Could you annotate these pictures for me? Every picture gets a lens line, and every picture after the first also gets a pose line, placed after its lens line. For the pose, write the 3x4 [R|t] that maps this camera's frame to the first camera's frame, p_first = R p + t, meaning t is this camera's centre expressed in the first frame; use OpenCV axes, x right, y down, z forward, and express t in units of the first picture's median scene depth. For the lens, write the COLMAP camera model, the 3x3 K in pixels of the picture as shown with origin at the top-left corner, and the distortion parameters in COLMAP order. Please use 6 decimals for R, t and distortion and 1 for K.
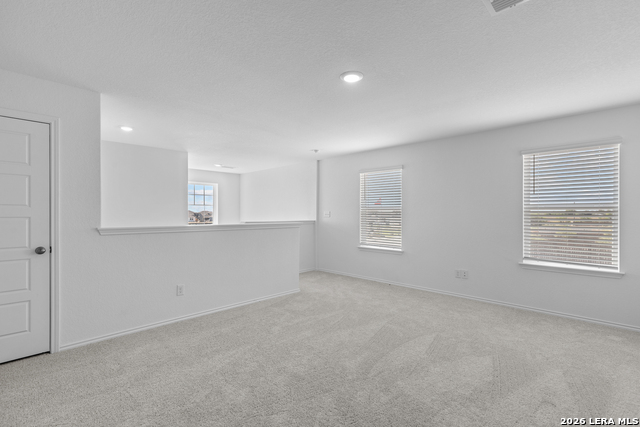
lens RADIAL K [[291.6, 0, 323.0], [0, 291.6, 214.3], [0, 0, 1]] dist [0.003736, -0.000421]
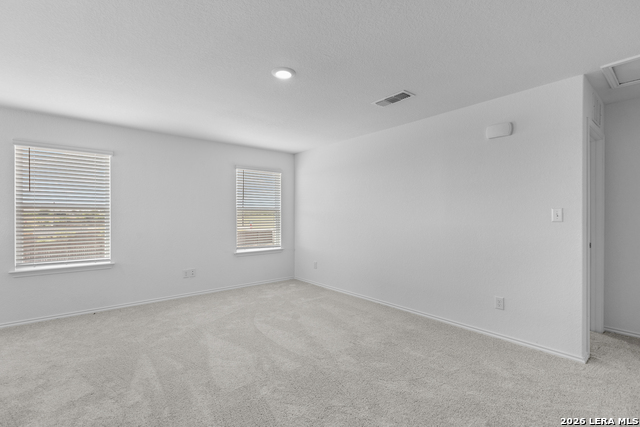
lens RADIAL K [[291.6, 0, 306.3], [0, 291.6, 215.5], [0, 0, 1]] dist [0.003736, -0.000421]
pose [[0.138380, -0.006180, 0.990360, -0.379831], [0.002531, 0.999979, 0.005887, -0.002203], [-0.990376, 0.001692, 0.138393, 0.354958]]
